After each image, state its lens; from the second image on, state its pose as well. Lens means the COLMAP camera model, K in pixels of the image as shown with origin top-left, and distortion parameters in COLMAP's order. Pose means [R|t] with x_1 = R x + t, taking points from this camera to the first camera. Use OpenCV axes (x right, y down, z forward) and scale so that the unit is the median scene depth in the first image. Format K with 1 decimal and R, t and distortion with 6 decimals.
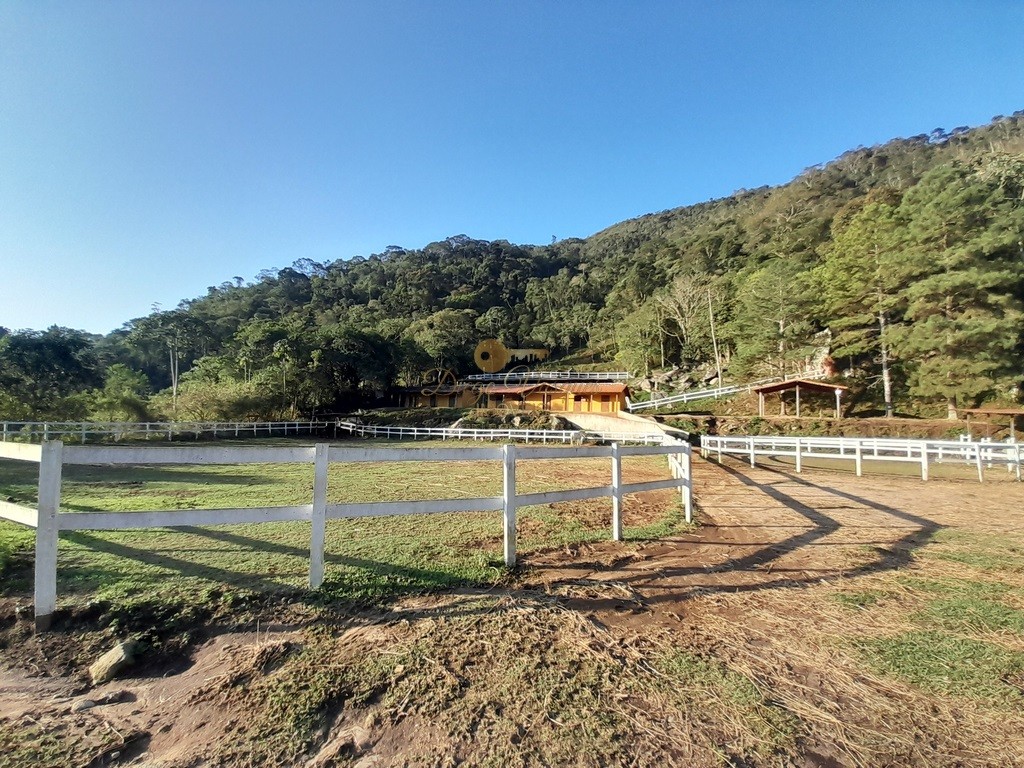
lens RADIAL K [[400.8, 0, 521.5], [0, 400.8, 390.8], [0, 0, 1]] dist [0.018104, -0.014039]
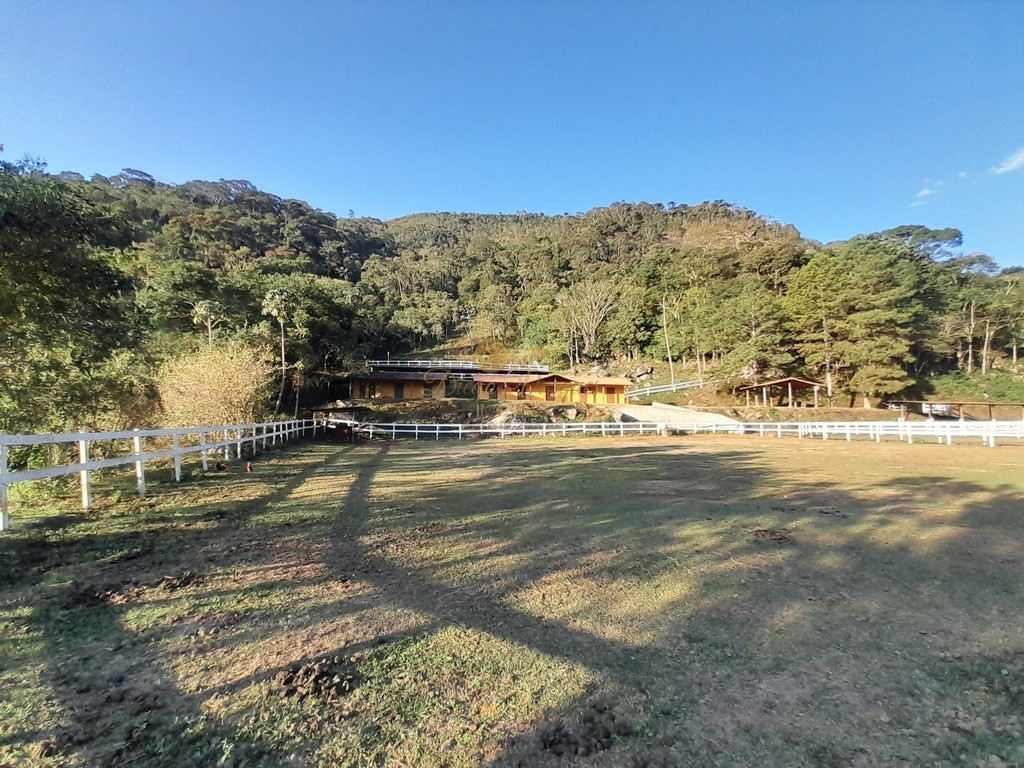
lens RADIAL K [[400.8, 0, 521.4], [0, 400.8, 388.3], [0, 0, 1]] dist [0.018104, -0.014039]
pose [[0.855014, 0.018127, 0.518288, -0.207958], [-0.023114, 0.999728, 0.003167, 0.005933], [-0.518090, -0.014688, 0.855200, 0.095209]]
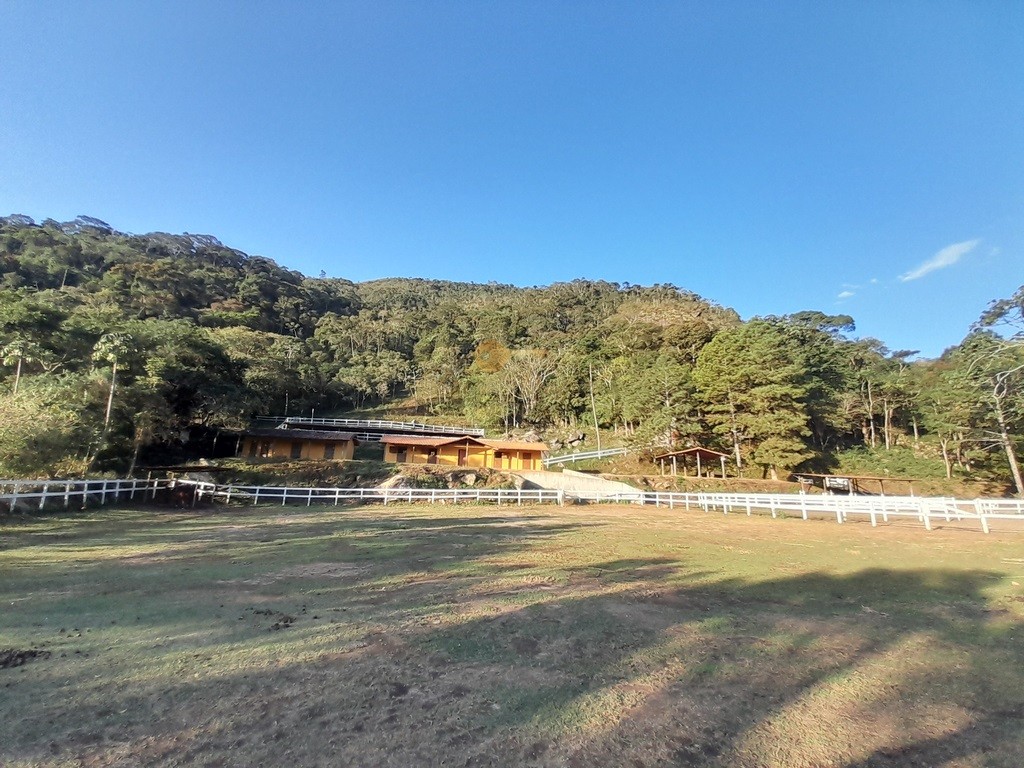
lens RADIAL K [[400.8, 0, 524.5], [0, 400.8, 386.5], [0, 0, 1]] dist [0.018104, -0.014039]
pose [[0.806779, 0.135857, 0.575022, -0.157649], [-0.049889, 0.985394, -0.162816, 0.004702], [-0.588743, 0.102670, 0.801773, 0.073859]]
